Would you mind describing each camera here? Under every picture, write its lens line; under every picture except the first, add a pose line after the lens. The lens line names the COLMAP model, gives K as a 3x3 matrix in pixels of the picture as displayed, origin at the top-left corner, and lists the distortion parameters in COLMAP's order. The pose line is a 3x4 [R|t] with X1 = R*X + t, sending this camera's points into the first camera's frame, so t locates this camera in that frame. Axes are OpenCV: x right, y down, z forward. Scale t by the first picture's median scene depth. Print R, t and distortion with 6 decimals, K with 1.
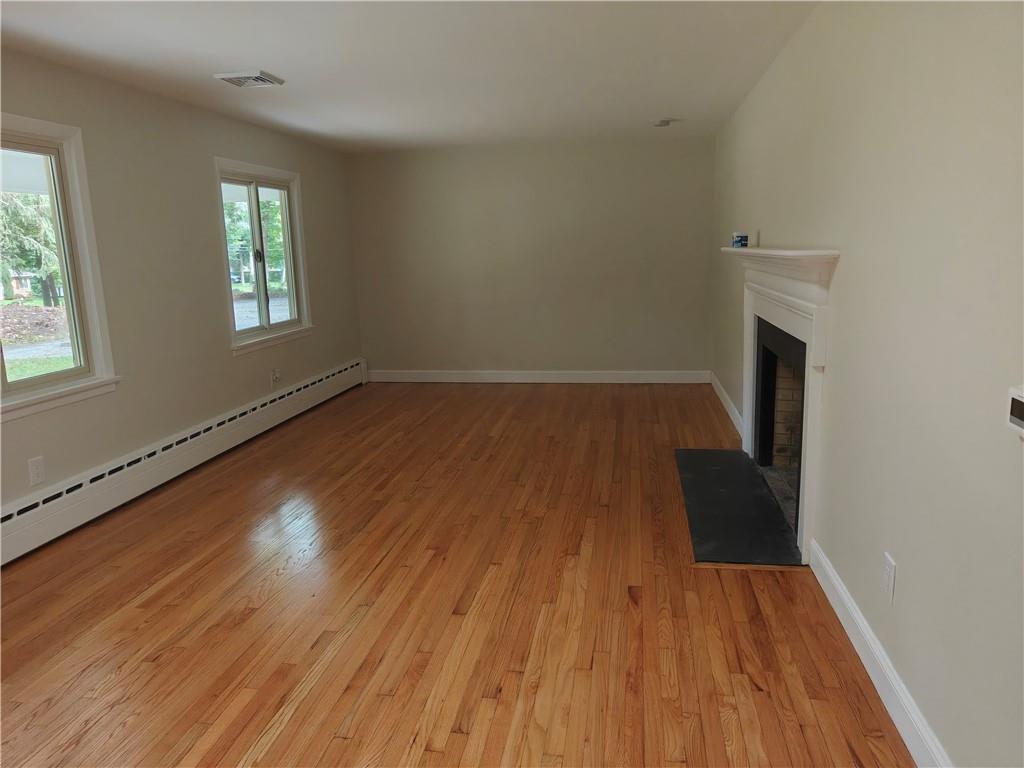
lens RADIAL K [[723.2, 0, 516.7], [0, 723.2, 382.2], [0, 0, 1]] dist [0.015417, -0.007678]
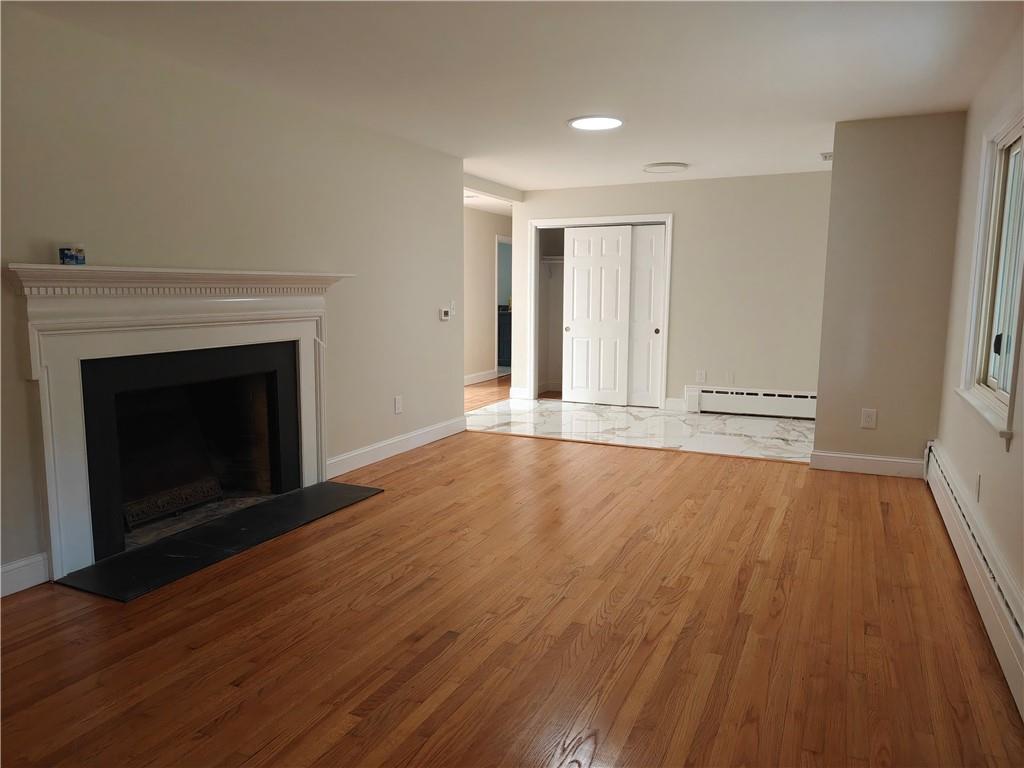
lens RADIAL K [[723.2, 0, 509.6], [0, 723.2, 382.1], [0, 0, 1]] dist [0.015417, -0.007678]
pose [[-0.959339, -0.014982, 0.281860, -0.293794], [0.072379, 0.952143, 0.296960, -0.273681], [-0.272820, 0.305286, -0.912343, 1.666270]]
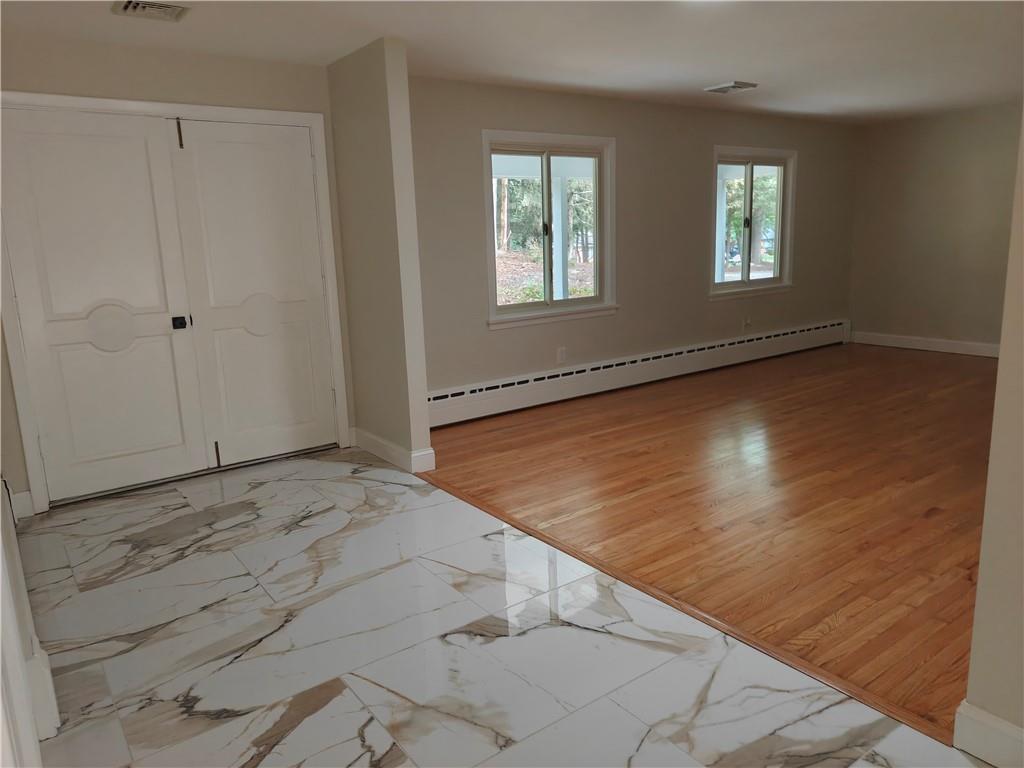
lens RADIAL K [[723.2, 0, 502.5], [0, 723.2, 380.7], [0, 0, 1]] dist [0.015417, -0.007678]
pose [[0.718001, 0.143469, -0.681095, 0.303407], [-0.116793, 0.989486, 0.085308, 0.045826], [0.686173, 0.018296, 0.727208, -0.229733]]
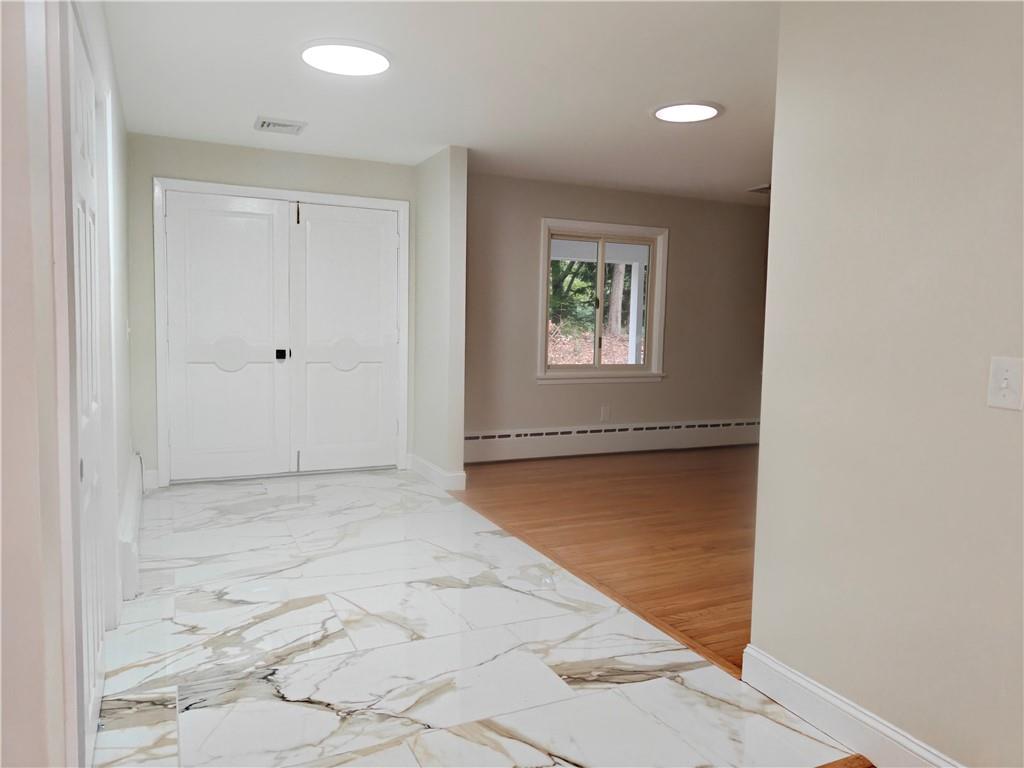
lens RADIAL K [[723.2, 0, 505.0], [0, 723.2, 381.5], [0, 0, 1]] dist [0.015417, -0.007678]
pose [[0.572243, 0.110316, -0.812630, 0.565669], [-0.188076, 0.982154, 0.000889, 0.074396], [0.798226, 0.152327, 0.582779, -0.235526]]
